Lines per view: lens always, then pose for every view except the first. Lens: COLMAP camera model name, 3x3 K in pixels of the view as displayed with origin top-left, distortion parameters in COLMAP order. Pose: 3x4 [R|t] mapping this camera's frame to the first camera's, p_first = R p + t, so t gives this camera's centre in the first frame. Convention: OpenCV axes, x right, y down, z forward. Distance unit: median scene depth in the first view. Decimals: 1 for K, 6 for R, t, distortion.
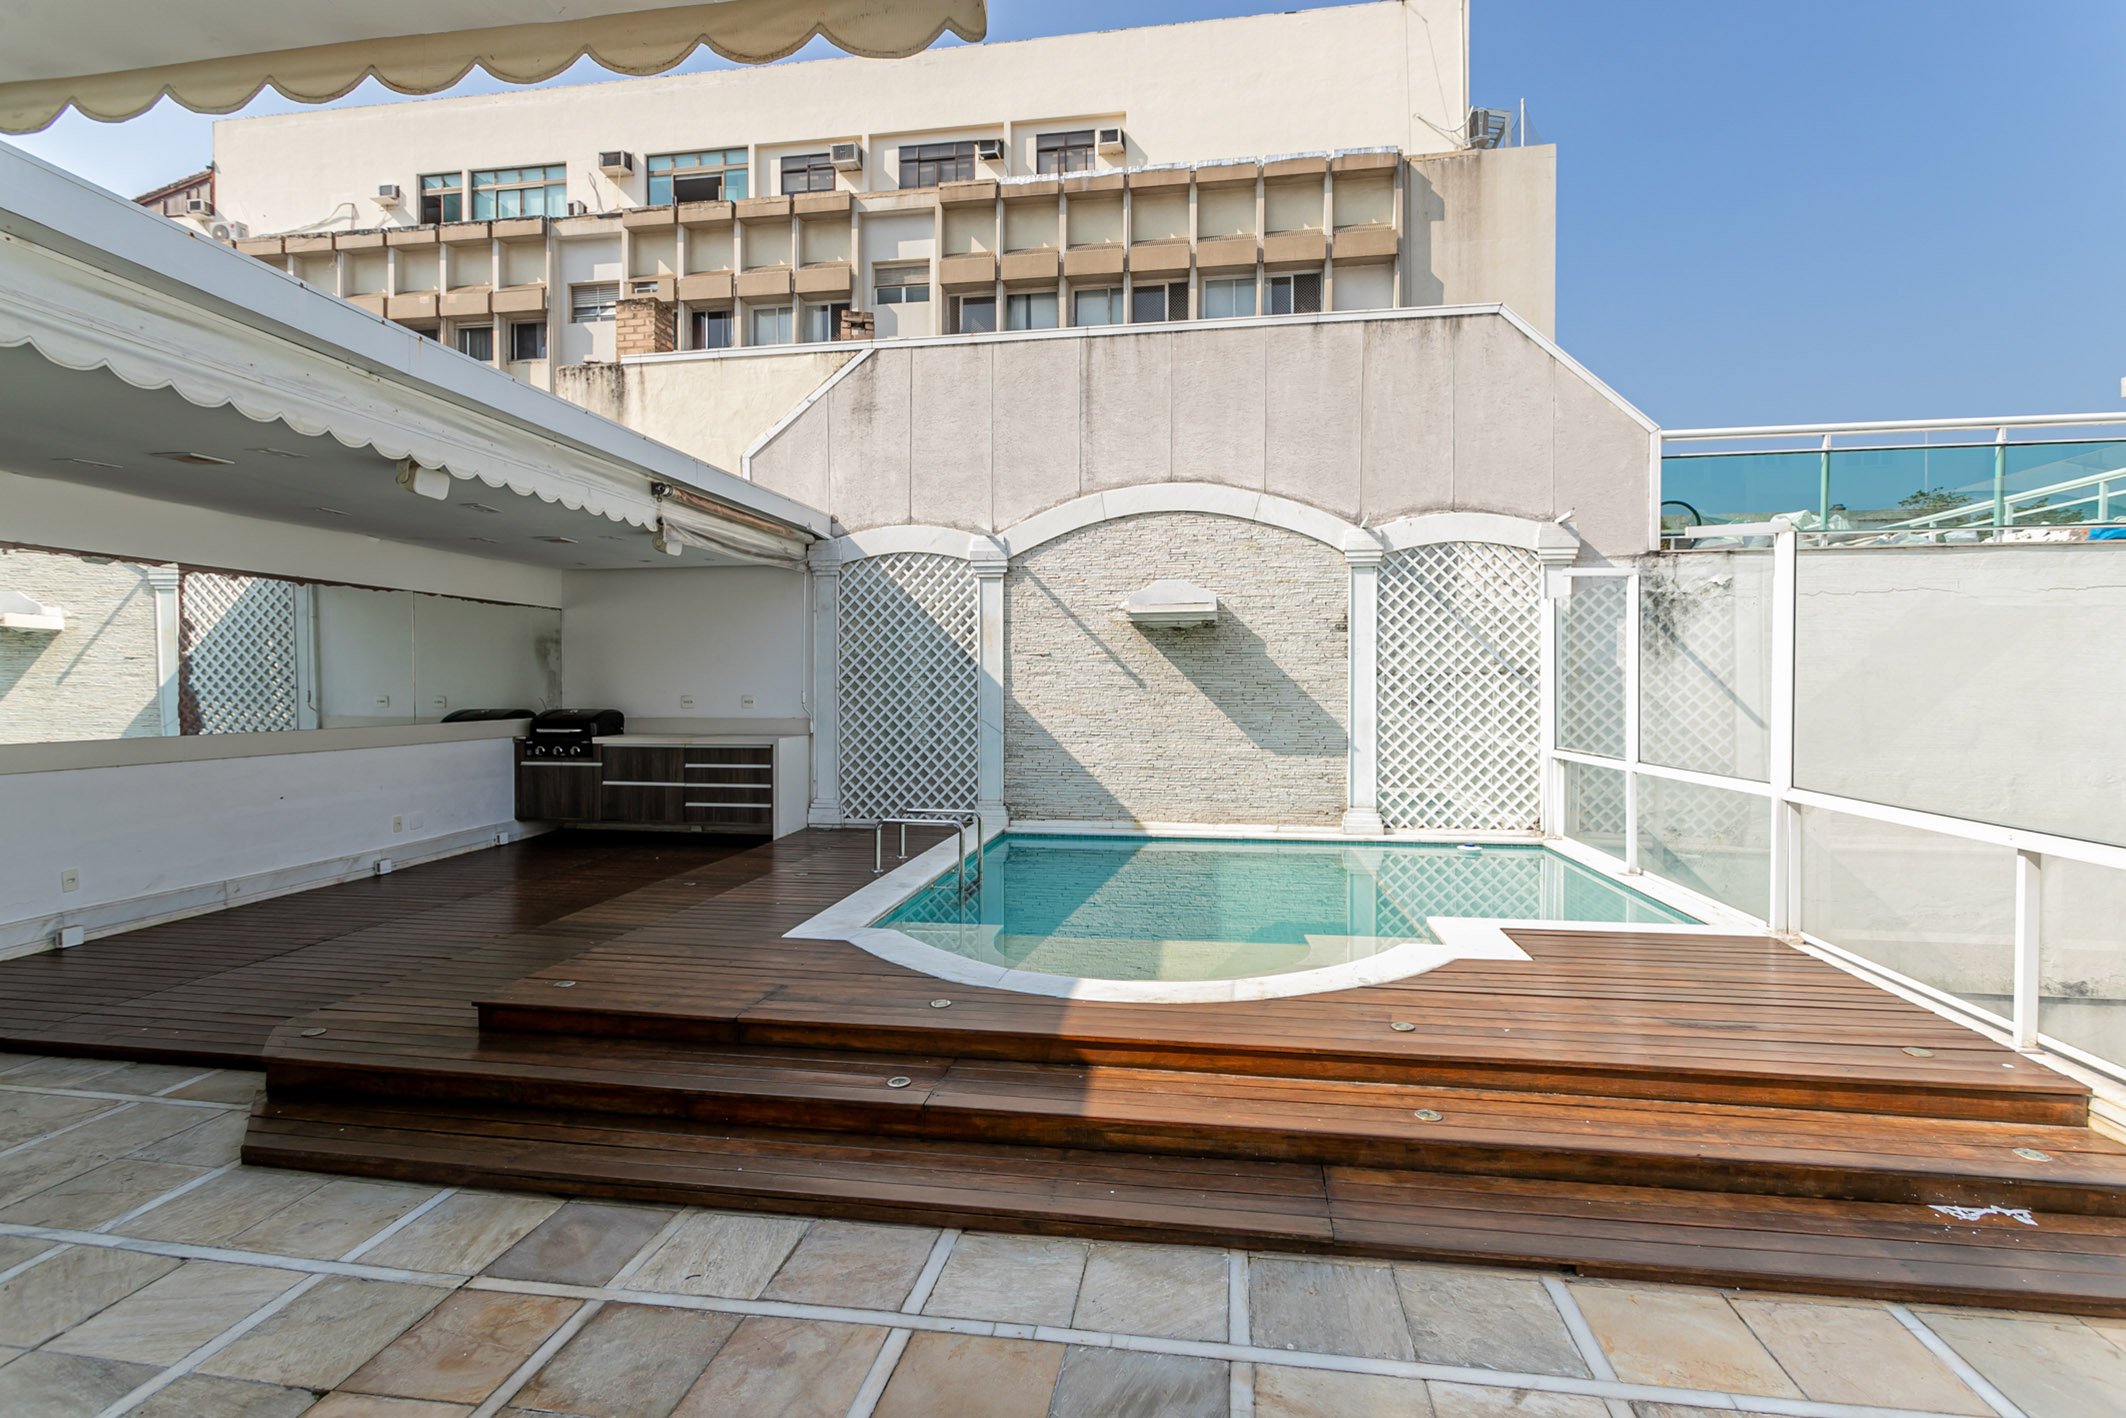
lens RADIAL K [[1011.7, 0, 1062.9], [0, 1011.7, 699.6], [0, 0, 1]] dist [0.002082, 0.001305]
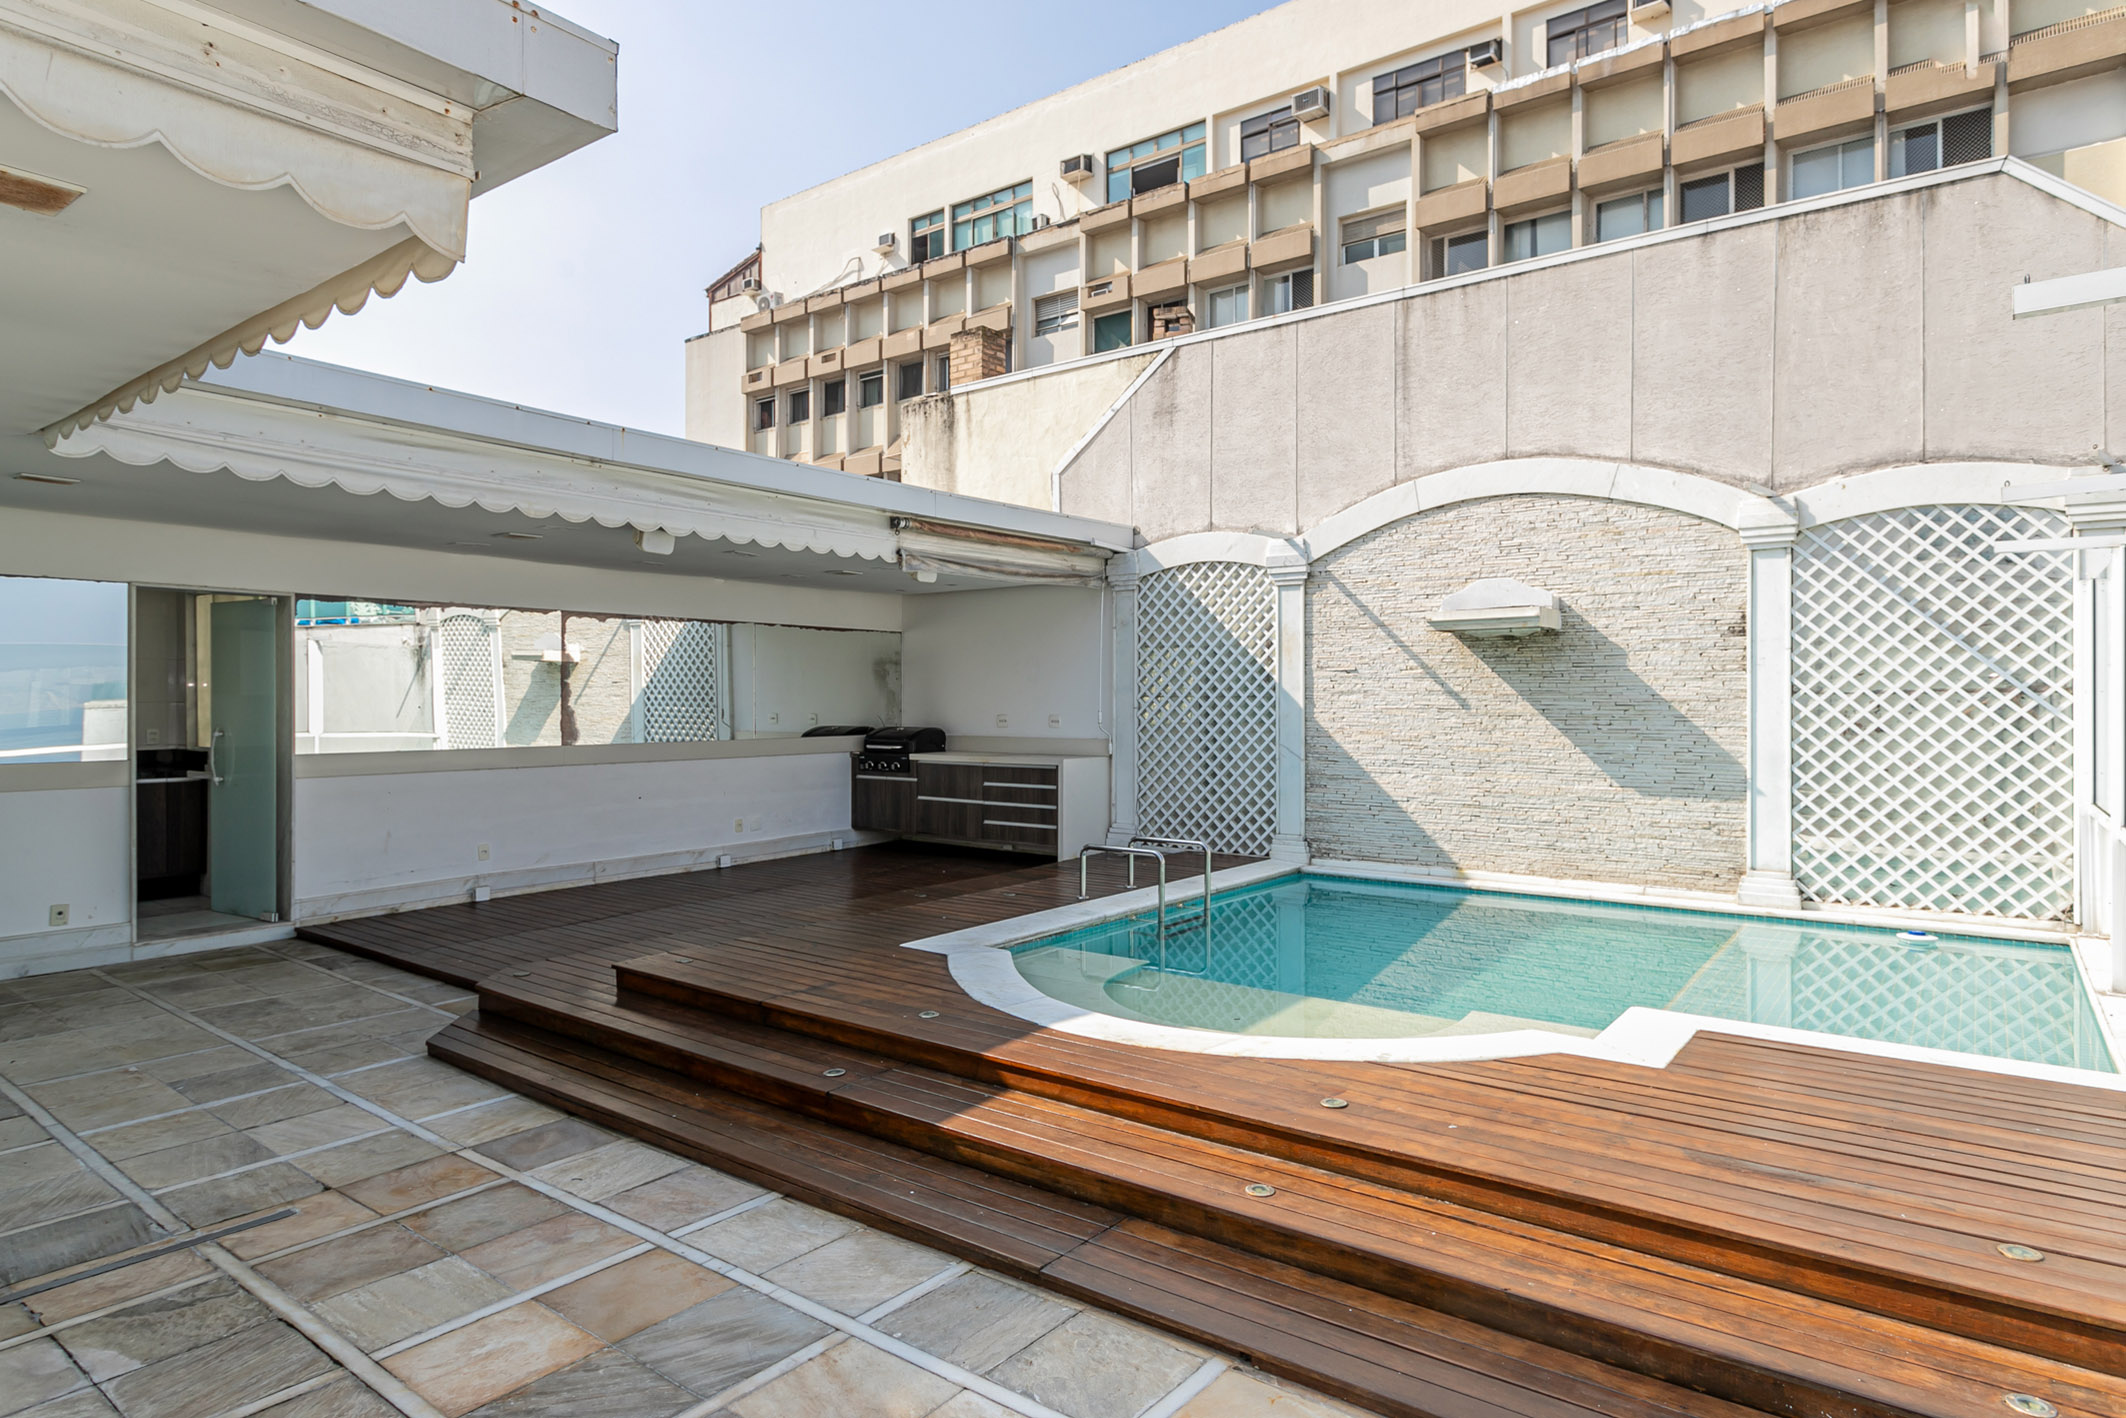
lens RADIAL K [[1194.3, 0, 1109.8], [0, 1194.3, 706.8], [0, 0, 1]] dist [-0.000372, 0.002140]
pose [[0.884226, 0.004146, -0.467042, 0.280051], [-0.007063, 0.999965, -0.004496, -0.007112], [0.467007, 0.007274, 0.884224, -0.006409]]
